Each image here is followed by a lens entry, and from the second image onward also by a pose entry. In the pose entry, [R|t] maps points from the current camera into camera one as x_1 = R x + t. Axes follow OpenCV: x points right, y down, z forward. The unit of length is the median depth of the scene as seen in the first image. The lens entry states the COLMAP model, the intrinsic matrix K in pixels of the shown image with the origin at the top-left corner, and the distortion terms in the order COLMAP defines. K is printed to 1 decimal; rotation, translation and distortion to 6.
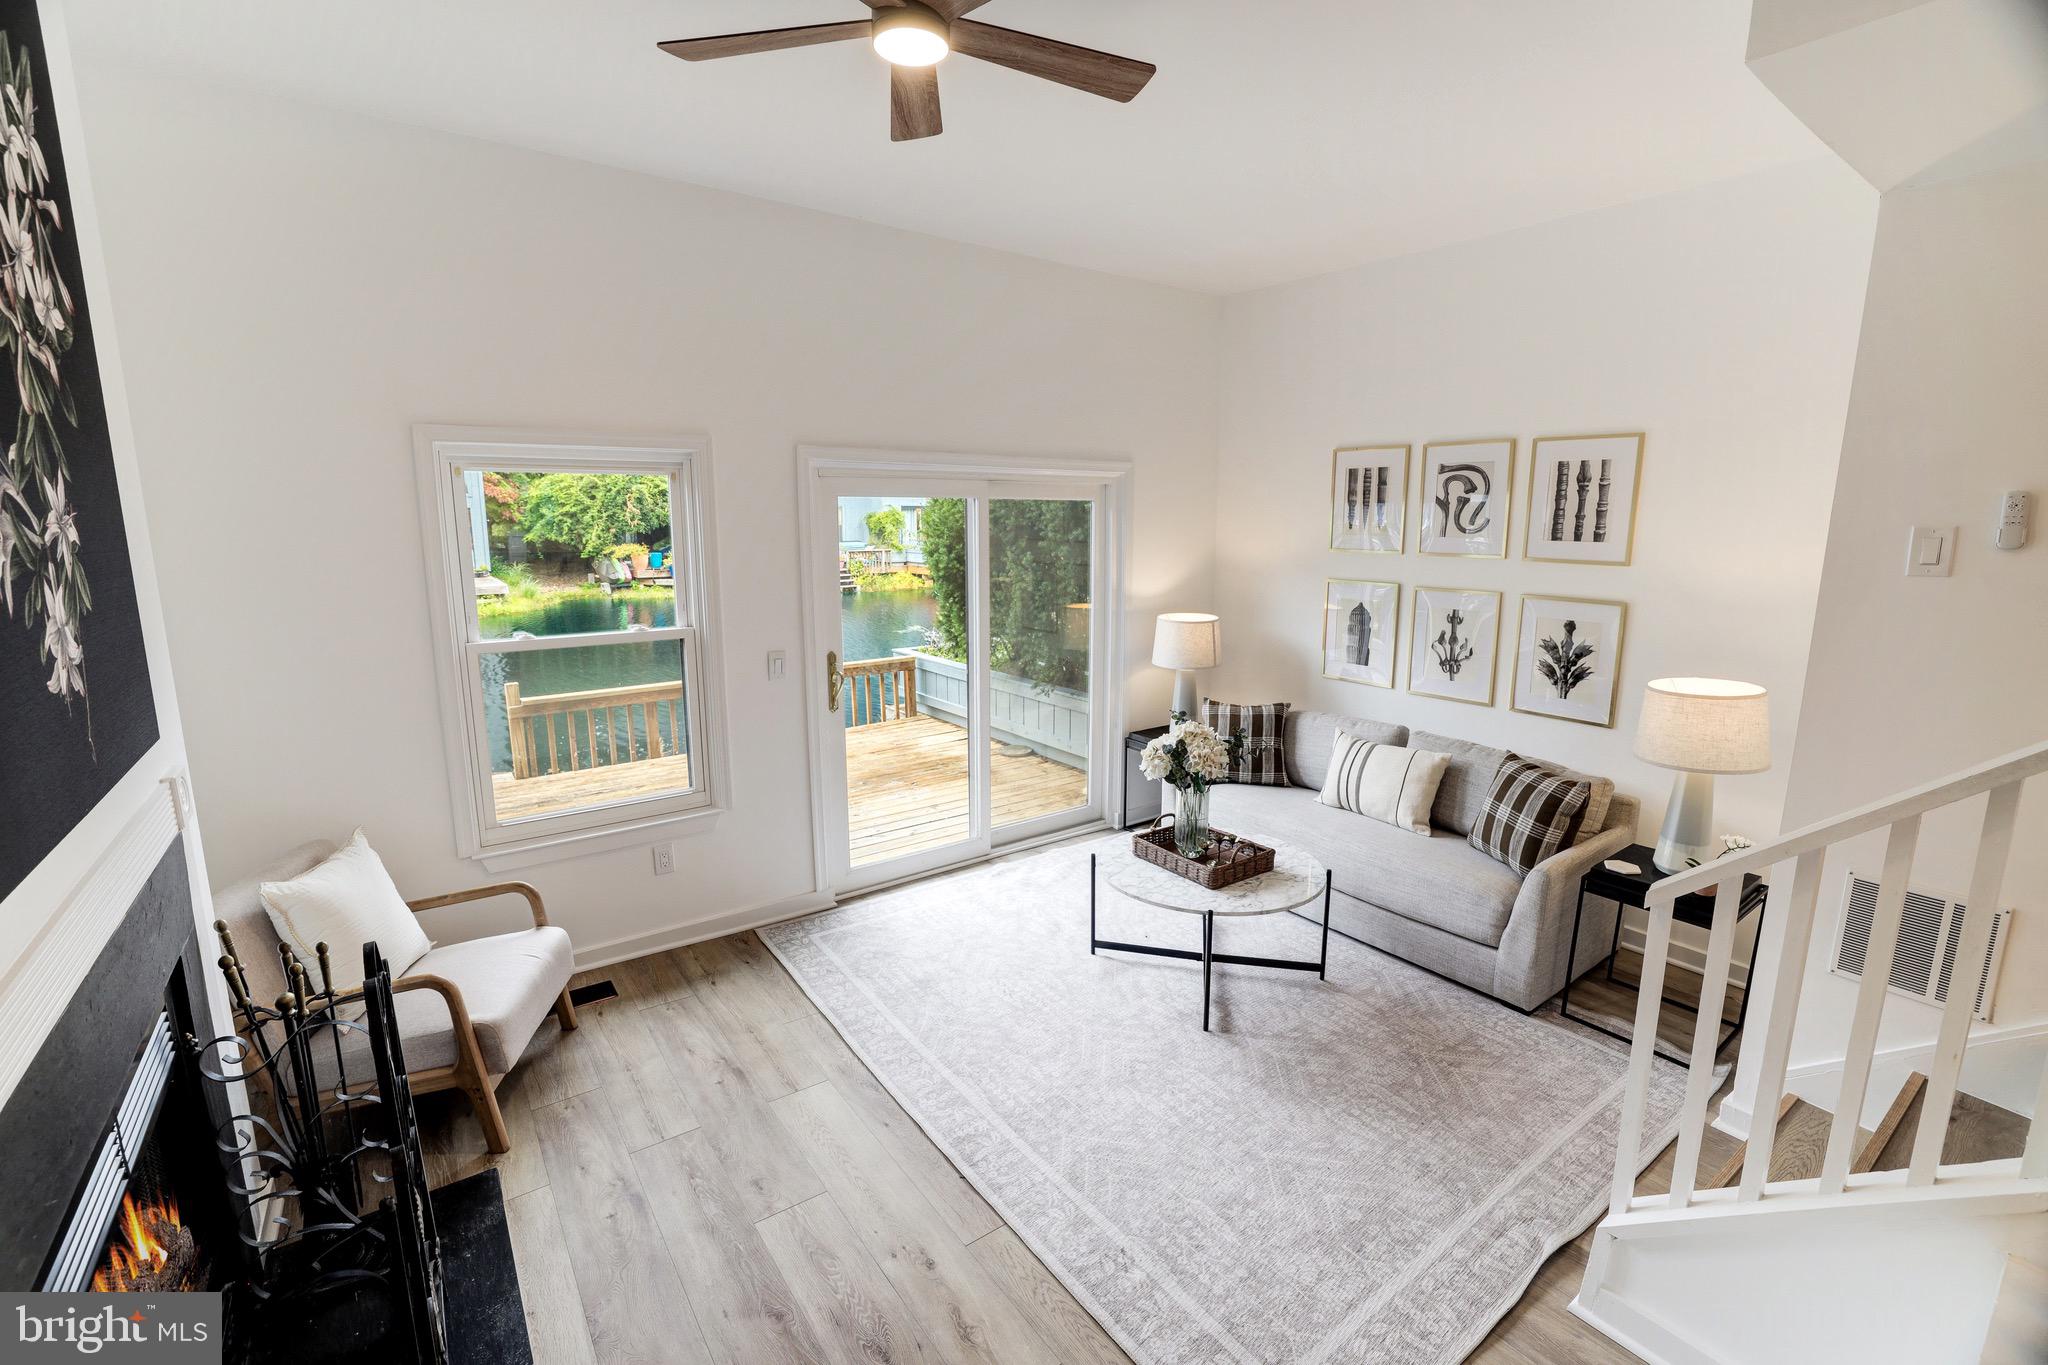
lens RADIAL K [[876.6, 0, 1013.6], [0, 876.6, 669.2], [0, 0, 1]] dist [-0.000622, -0.000351]
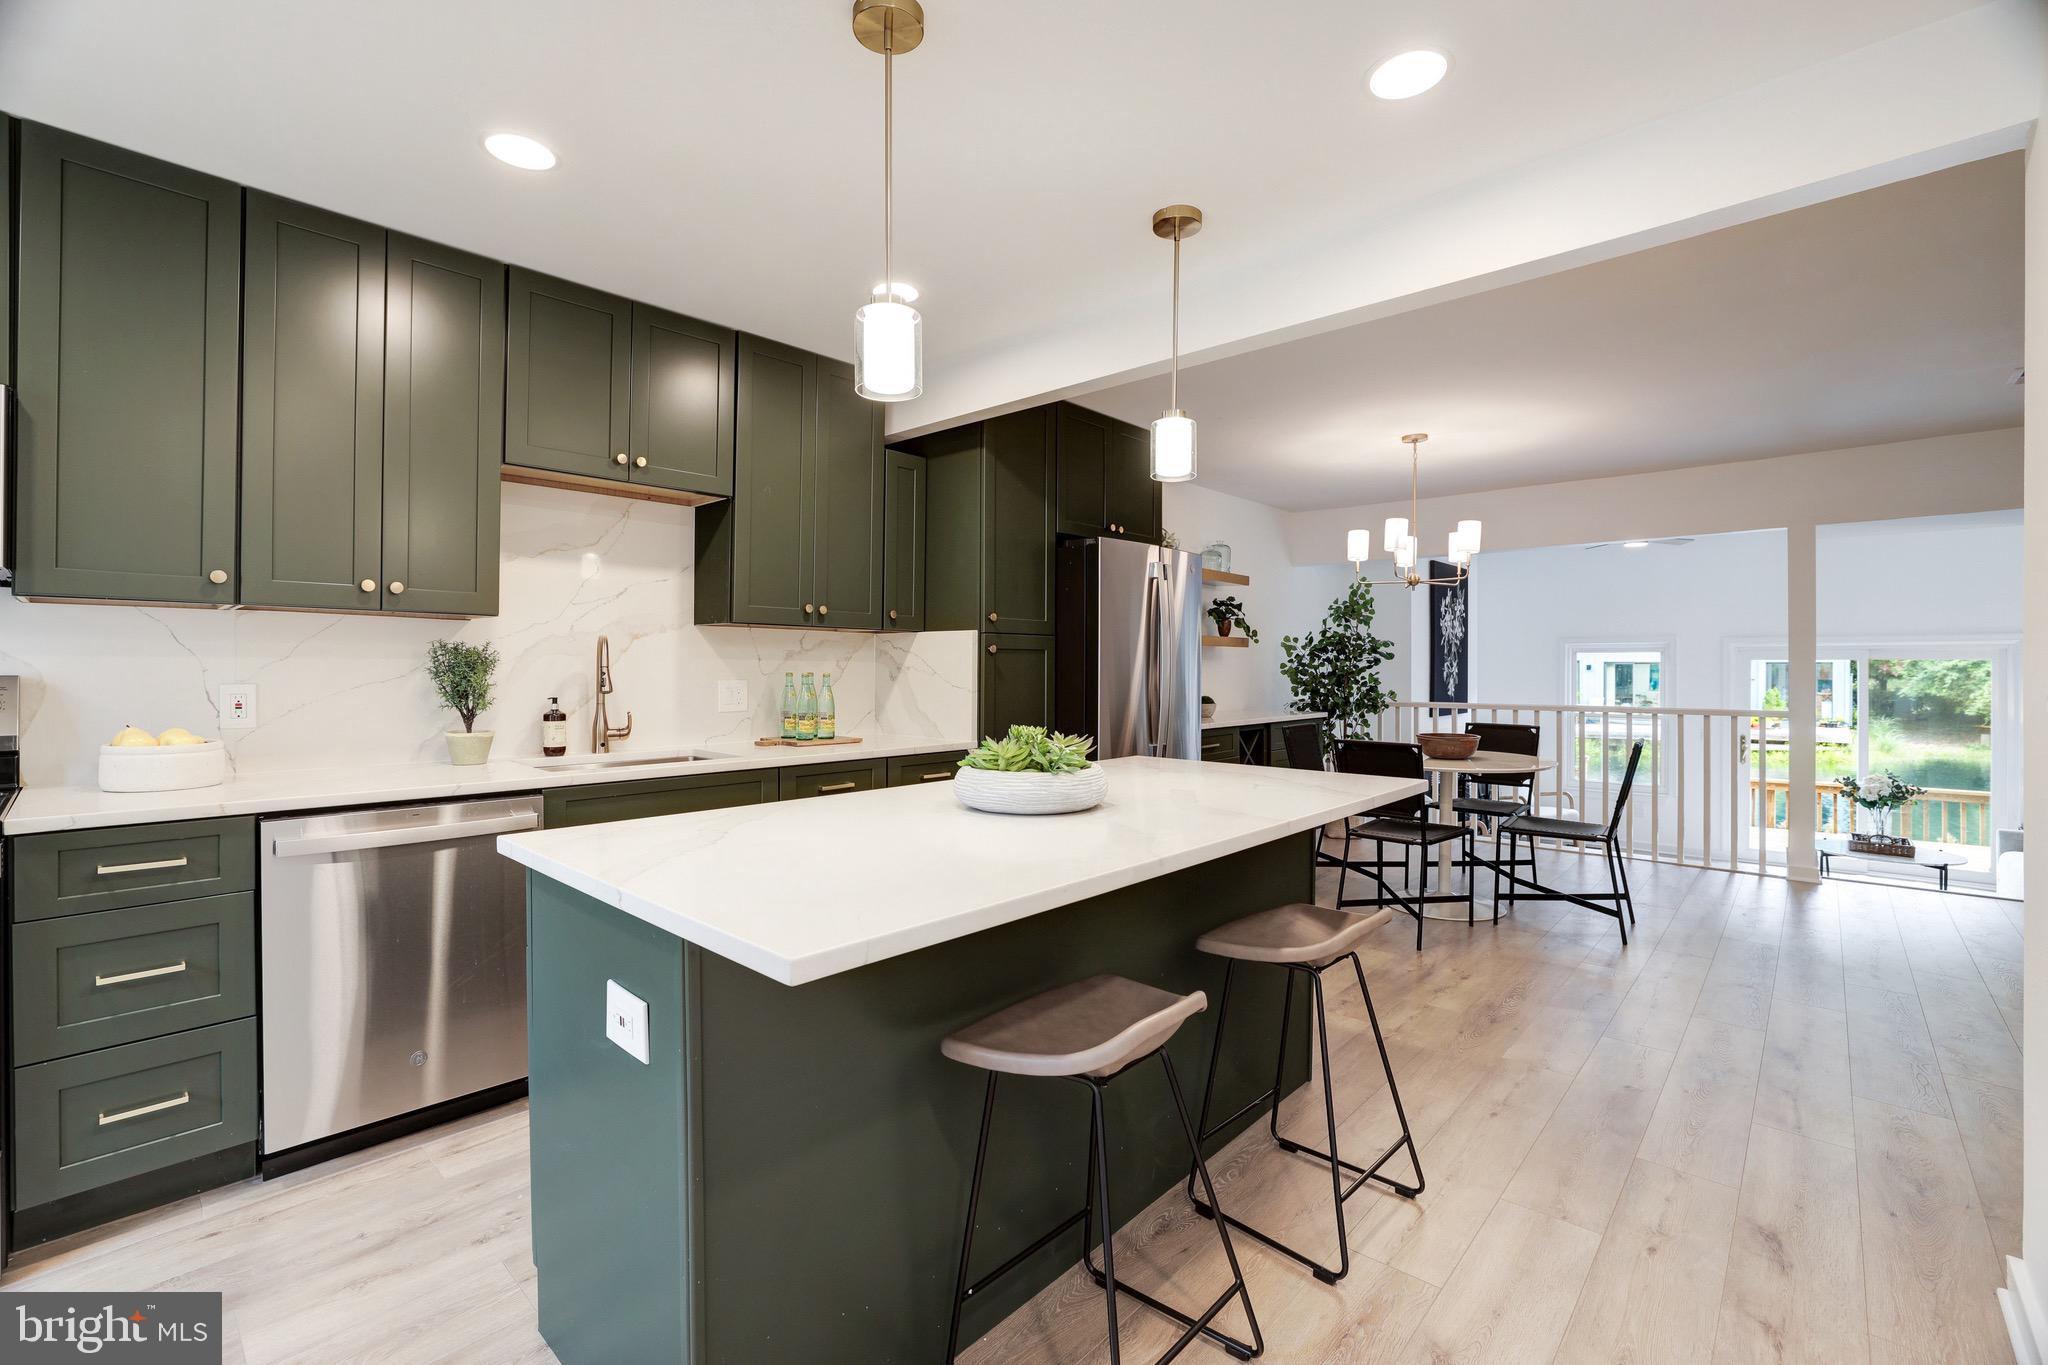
lens RADIAL K [[876.6, 0, 1013.6], [0, 876.6, 669.2], [0, 0, 1]] dist [-0.000622, -0.000351]
pose [[0.195546, 0.002242, -0.980692, 0.218384], [-0.172313, 0.984519, -0.032107, 0.028636], [0.965438, 0.175264, 0.192905, -0.159858]]
